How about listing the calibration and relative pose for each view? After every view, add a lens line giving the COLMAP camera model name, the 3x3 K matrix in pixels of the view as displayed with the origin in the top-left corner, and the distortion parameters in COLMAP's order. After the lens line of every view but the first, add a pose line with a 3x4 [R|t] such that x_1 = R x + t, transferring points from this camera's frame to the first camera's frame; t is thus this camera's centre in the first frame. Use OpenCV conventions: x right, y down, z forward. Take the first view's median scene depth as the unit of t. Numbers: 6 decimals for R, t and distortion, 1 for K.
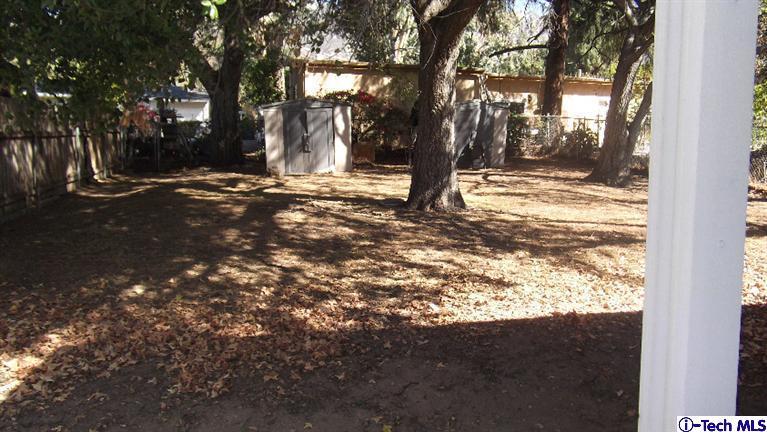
lens RADIAL K [[616.2, 0, 385.5], [0, 616.2, 214.6], [0, 0, 1]] dist [-0.039992, 0.024685]
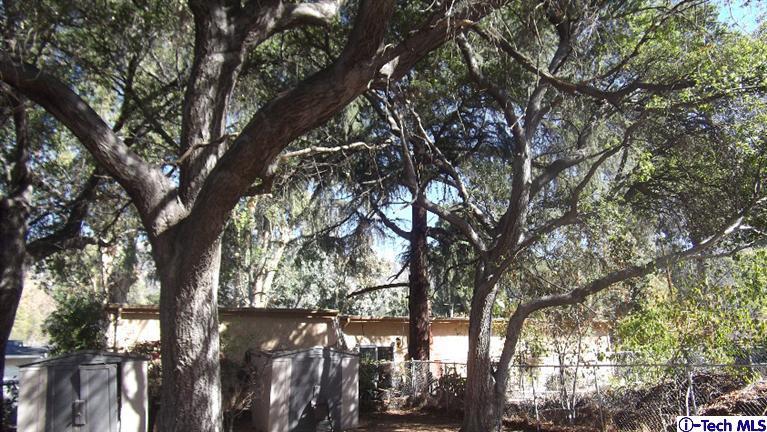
lens RADIAL K [[616.2, 0, 383.5], [0, 616.2, 218.1], [0, 0, 1]] dist [-0.039992, 0.024685]
pose [[0.985020, 0.000118, 0.172443, 0.090385], [0.065411, 0.925010, -0.374270, -0.030588], [-0.159555, 0.379943, 0.911145, 0.165199]]
